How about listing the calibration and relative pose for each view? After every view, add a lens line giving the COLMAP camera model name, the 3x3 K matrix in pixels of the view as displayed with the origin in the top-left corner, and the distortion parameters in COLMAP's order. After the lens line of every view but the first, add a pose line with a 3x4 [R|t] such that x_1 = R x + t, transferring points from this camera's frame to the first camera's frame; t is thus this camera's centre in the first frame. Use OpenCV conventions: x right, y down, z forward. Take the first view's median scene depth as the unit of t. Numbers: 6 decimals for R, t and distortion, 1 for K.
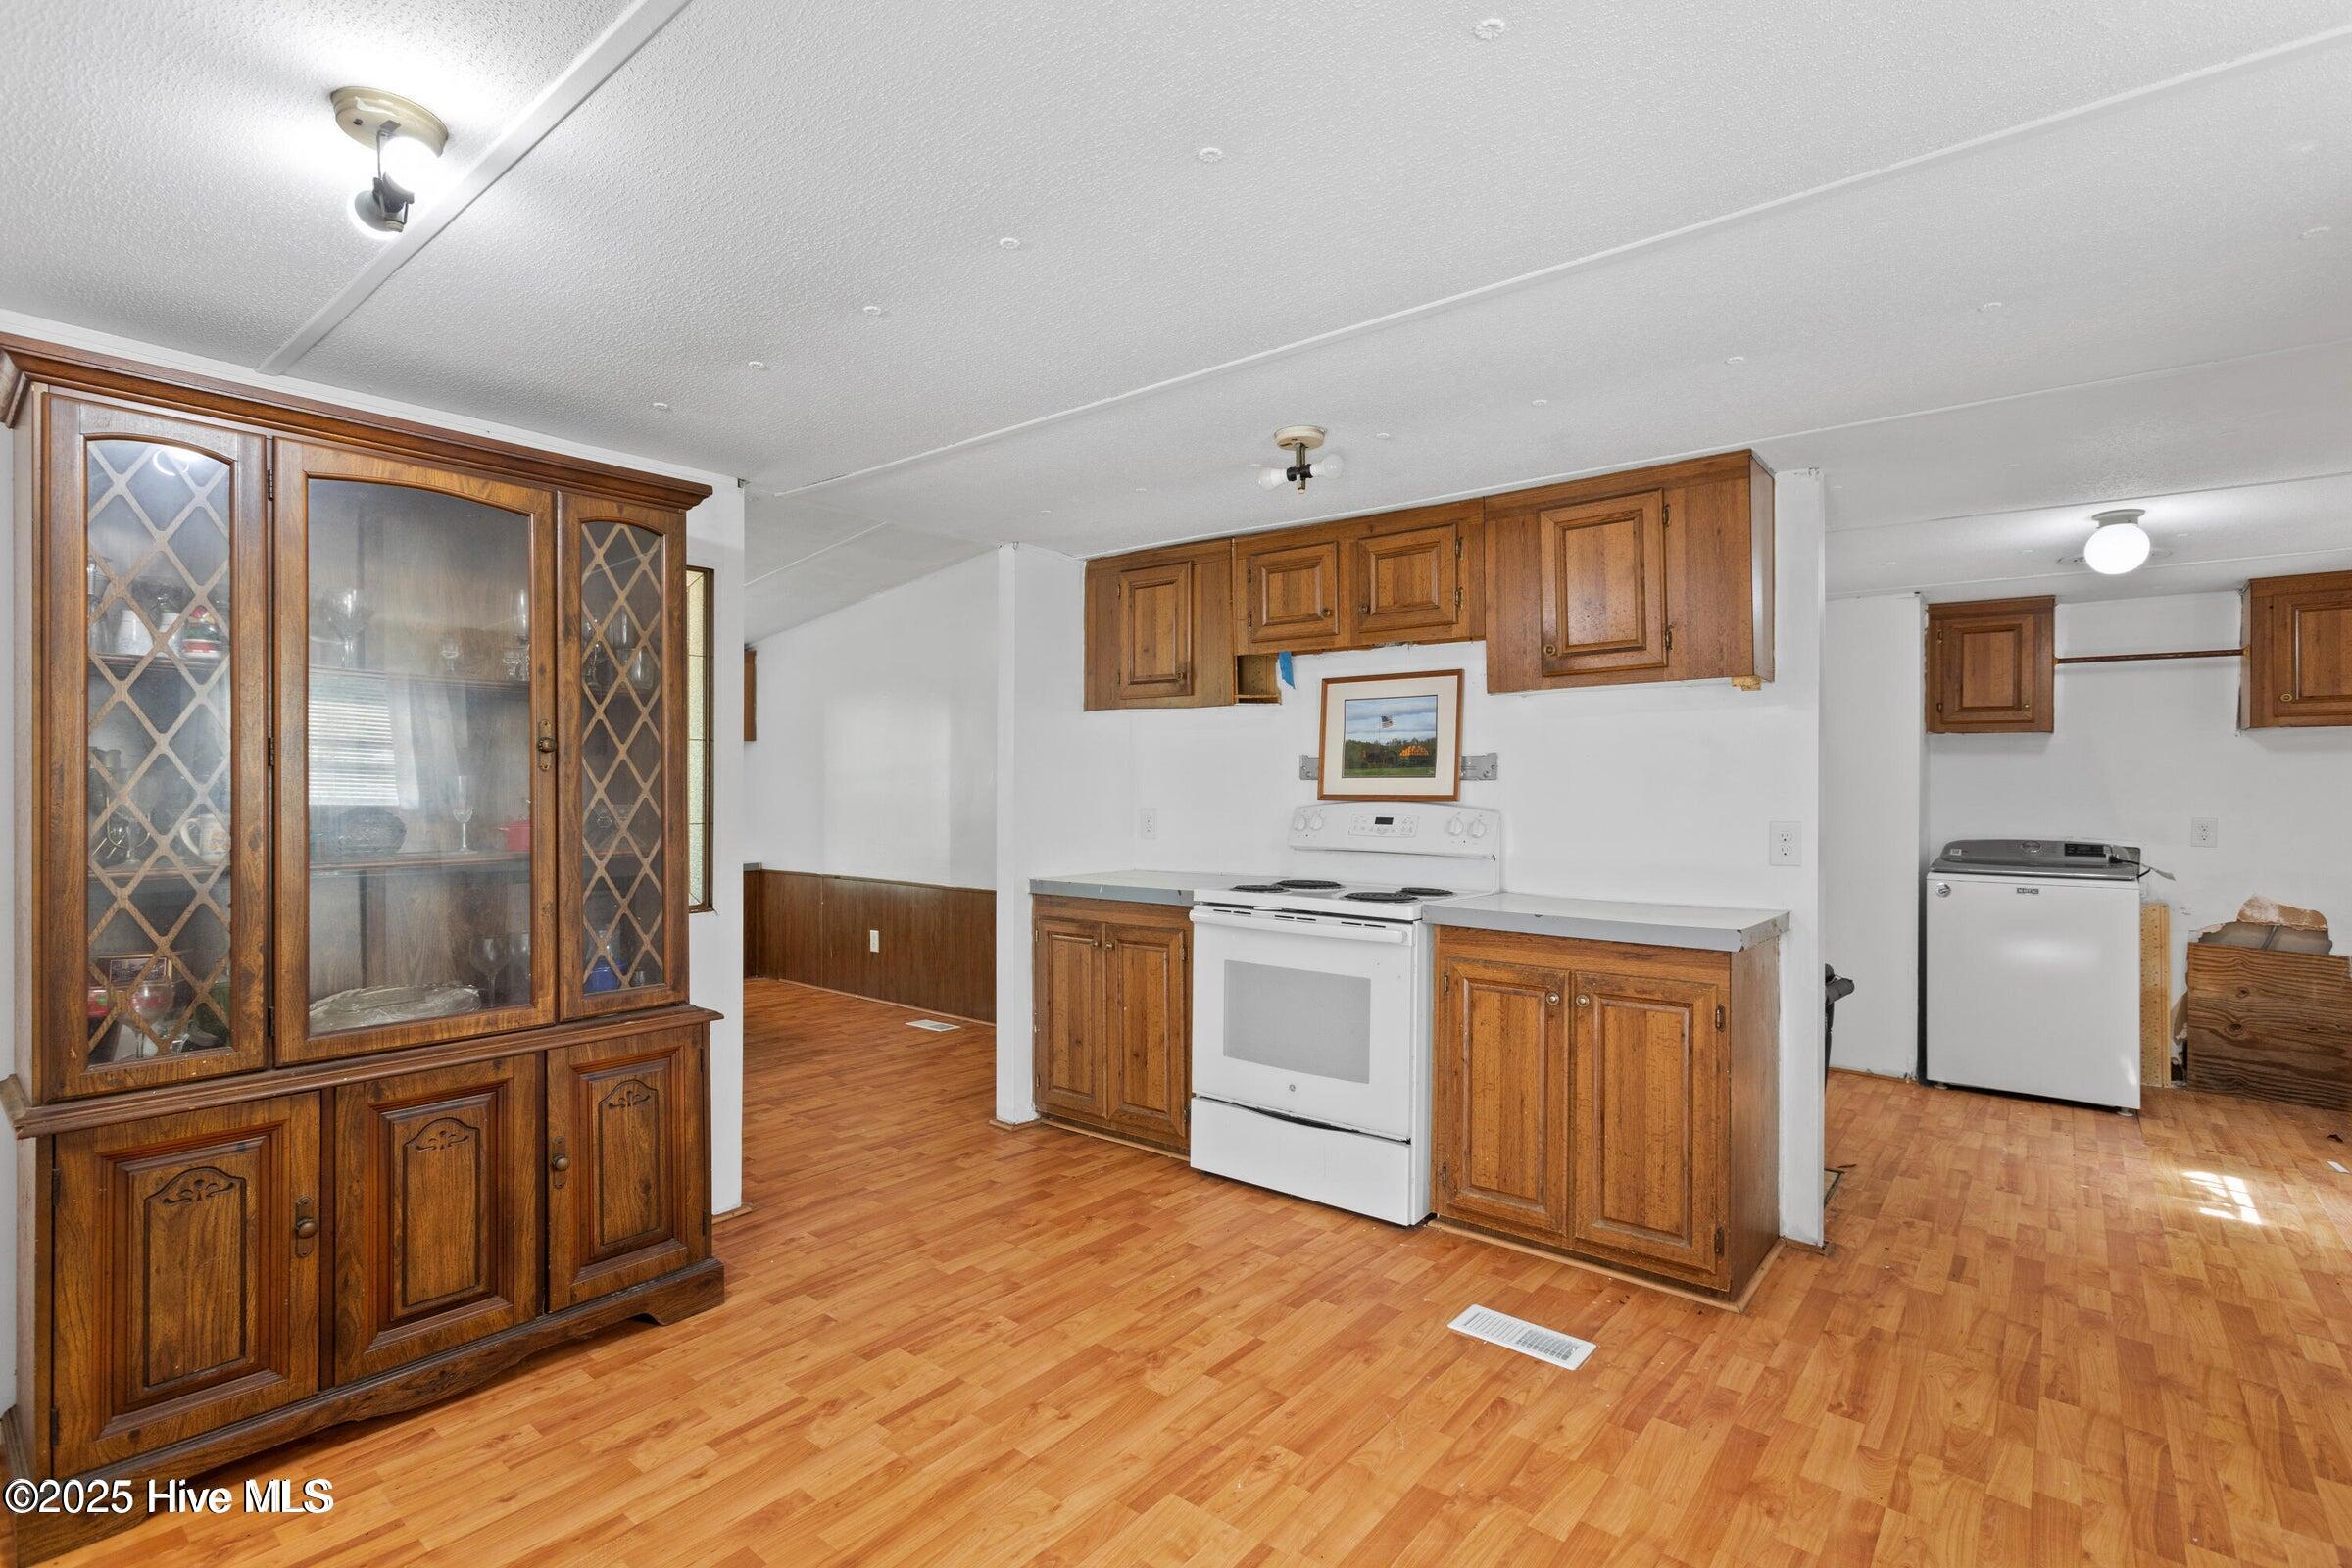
lens RADIAL K [[1084.6, 0, 1184.6], [0, 1084.6, 786.0], [0, 0, 1]] dist [0.014577, -0.000265]
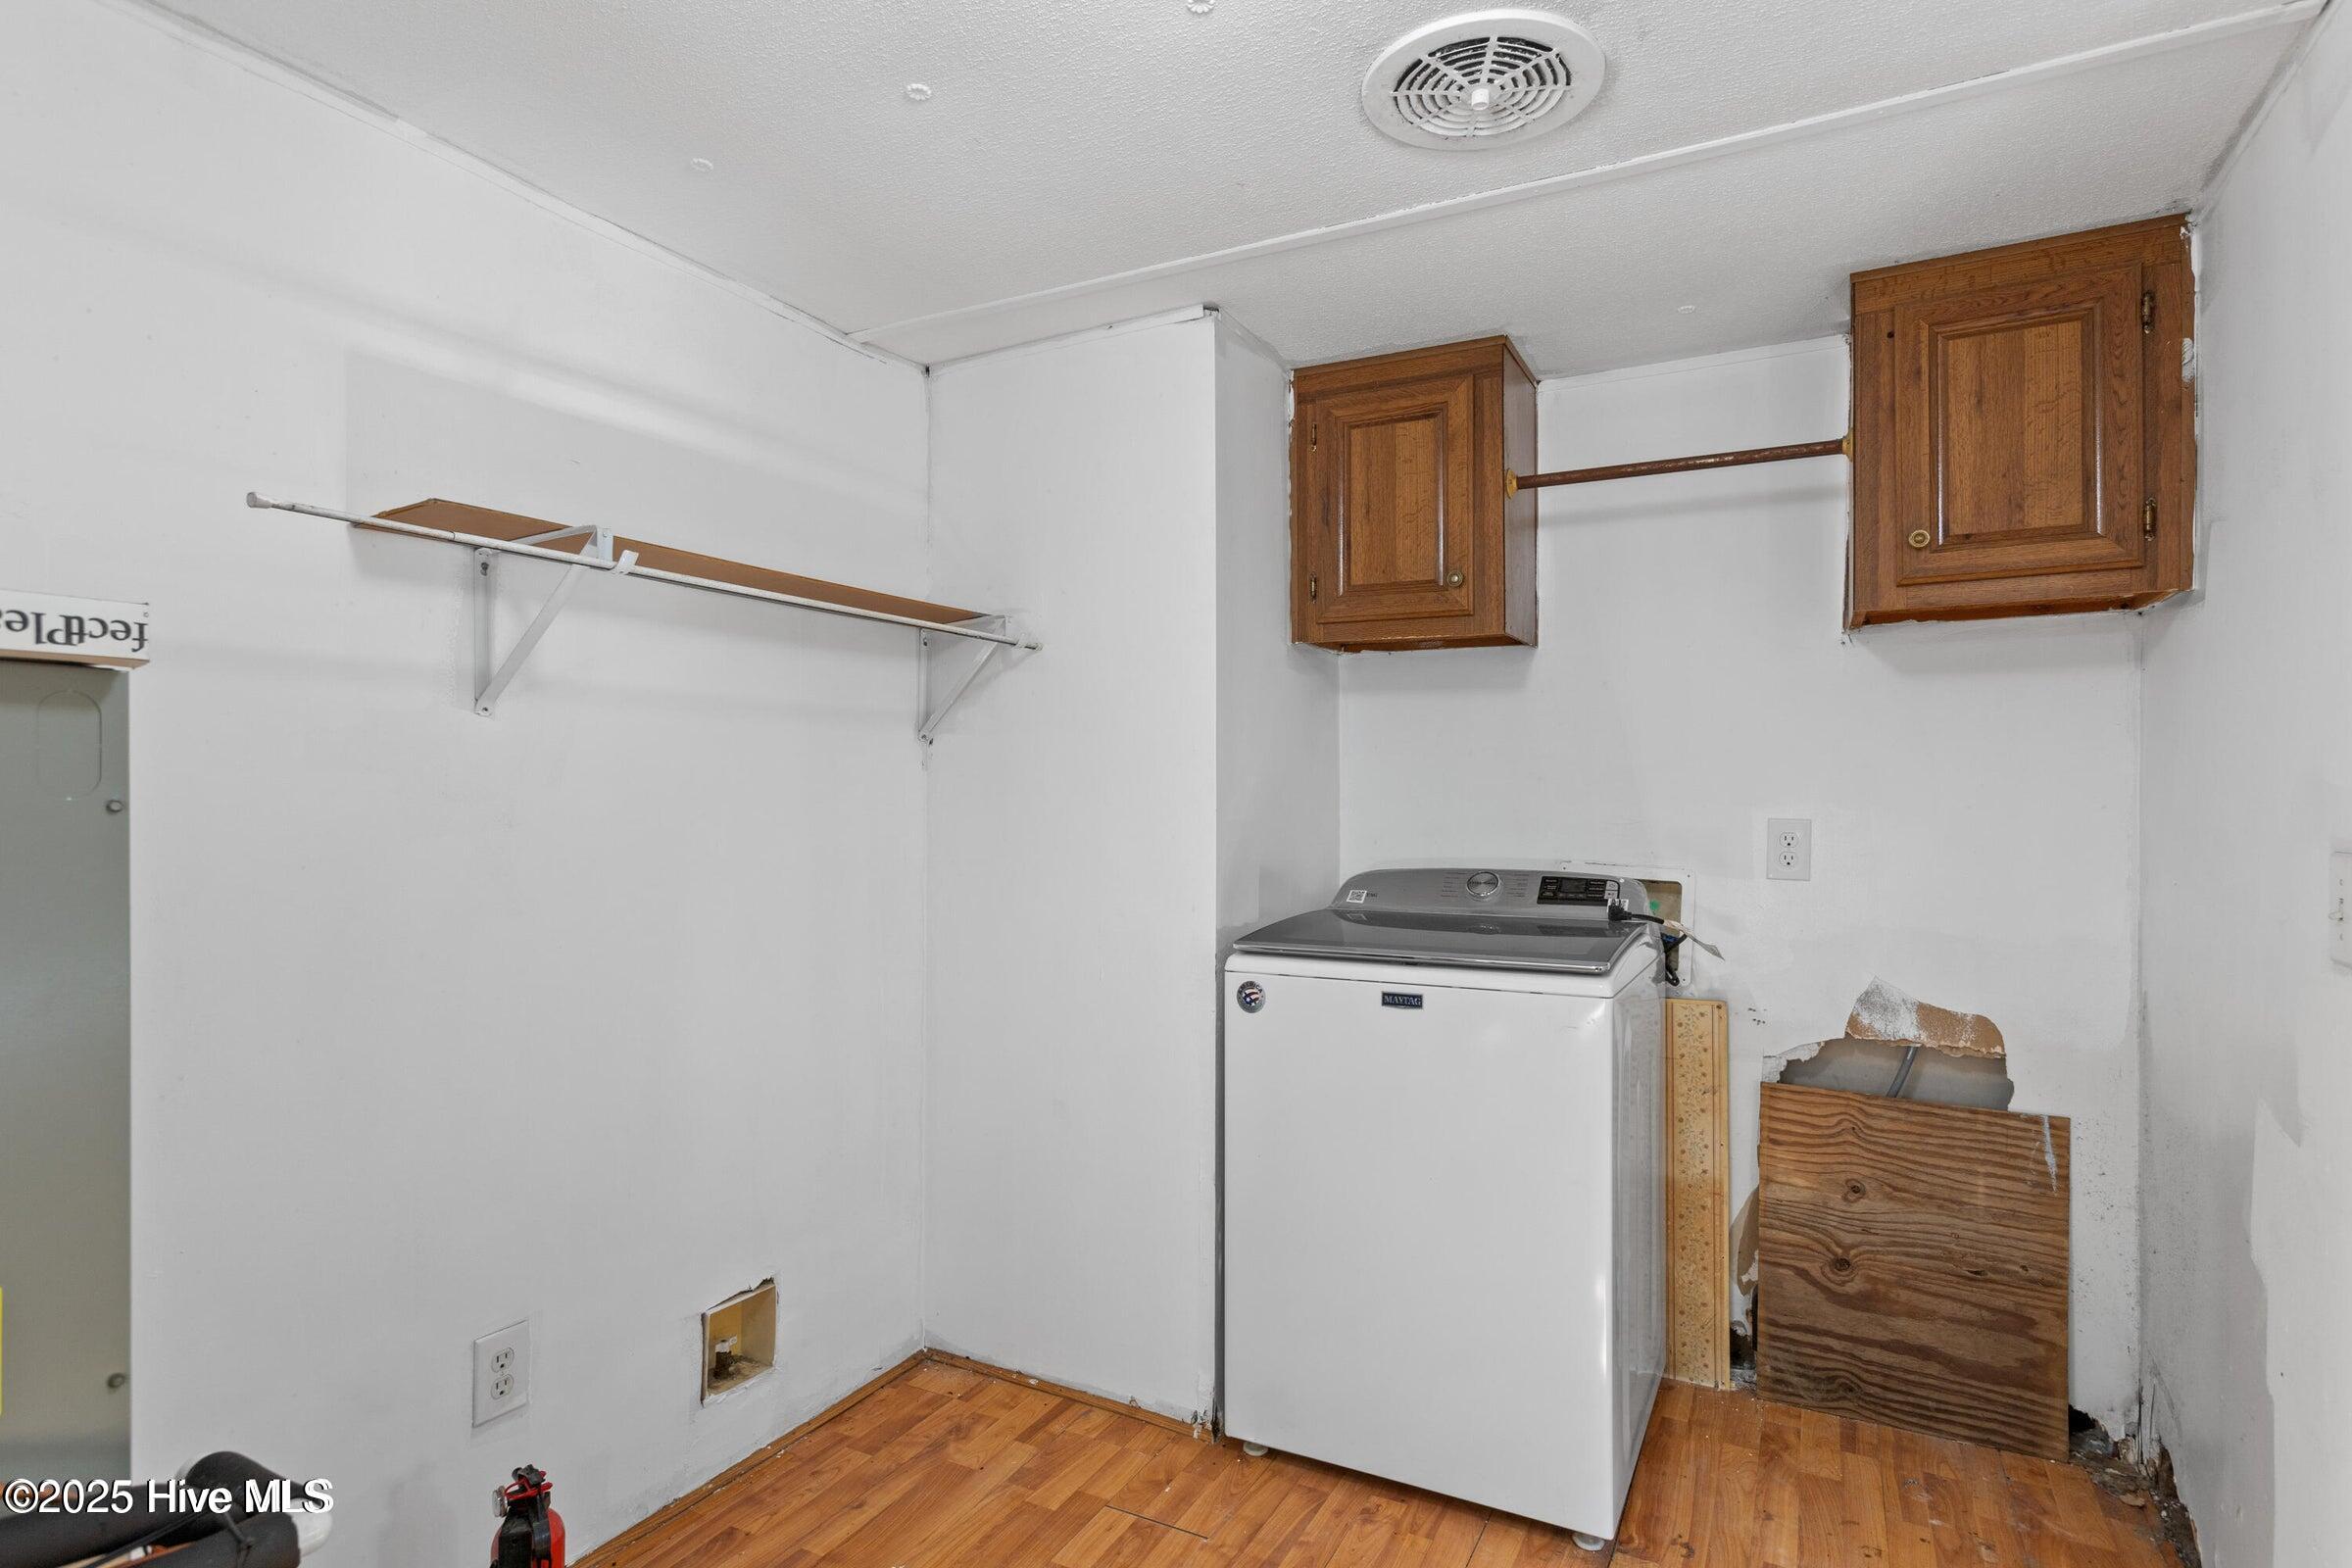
lens RADIAL K [[1167.7, 0, 1170.2], [0, 1167.7, 780.7], [0, 0, 1]] dist [-0.002647, 0.000816]
pose [[0.984185, -0.009097, 0.176912, 0.584986], [0.008314, 0.999952, 0.005162, 0.007757], [-0.176950, -0.003609, 0.984213, 0.558958]]
